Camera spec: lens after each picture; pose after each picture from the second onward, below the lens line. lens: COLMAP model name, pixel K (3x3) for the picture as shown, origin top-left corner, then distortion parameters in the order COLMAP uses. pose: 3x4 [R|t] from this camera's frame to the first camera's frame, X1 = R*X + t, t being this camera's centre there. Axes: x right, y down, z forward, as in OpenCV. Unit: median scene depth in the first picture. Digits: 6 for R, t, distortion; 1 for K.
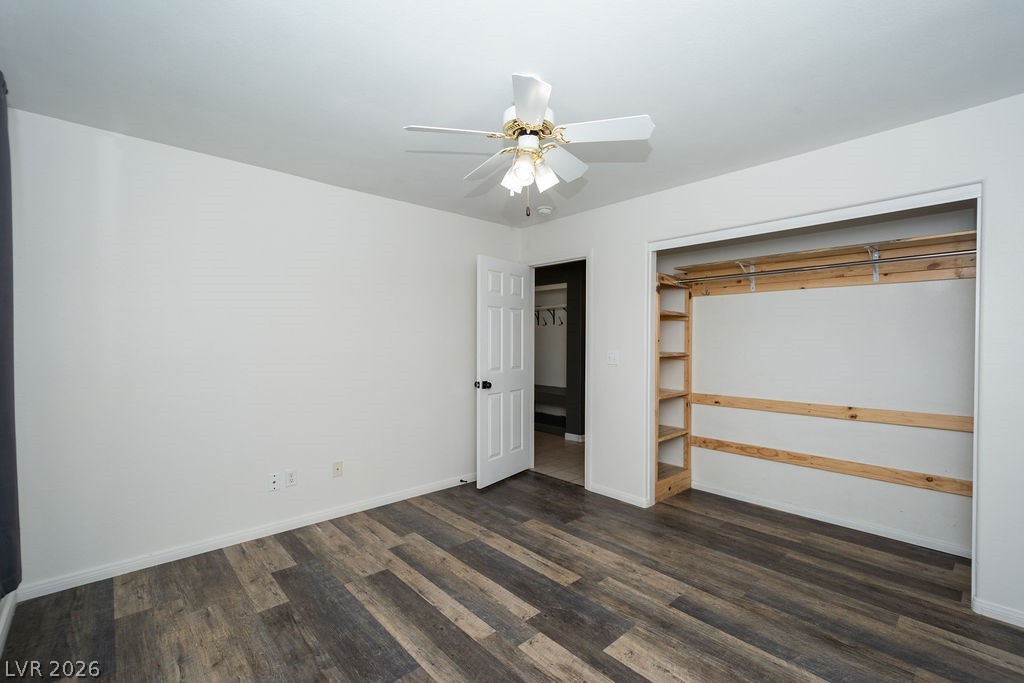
lens RADIAL K [[463.5, 0, 512.8], [0, 463.5, 345.6], [0, 0, 1]] dist [0.009264, -0.003917]
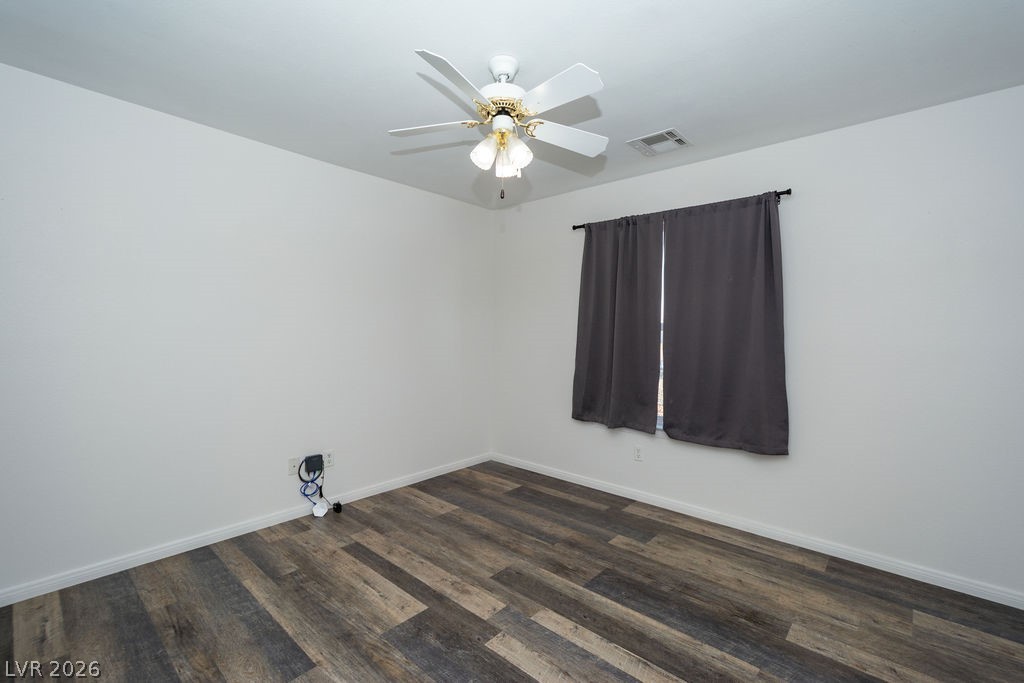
lens RADIAL K [[463.5, 0, 511.9], [0, 463.5, 338.0], [0, 0, 1]] dist [0.009264, -0.003917]
pose [[-0.995144, -0.011427, -0.097762, 0.103120], [-0.014276, 0.999492, 0.028492, -0.009004], [0.097387, 0.029750, -0.994802, 1.905422]]
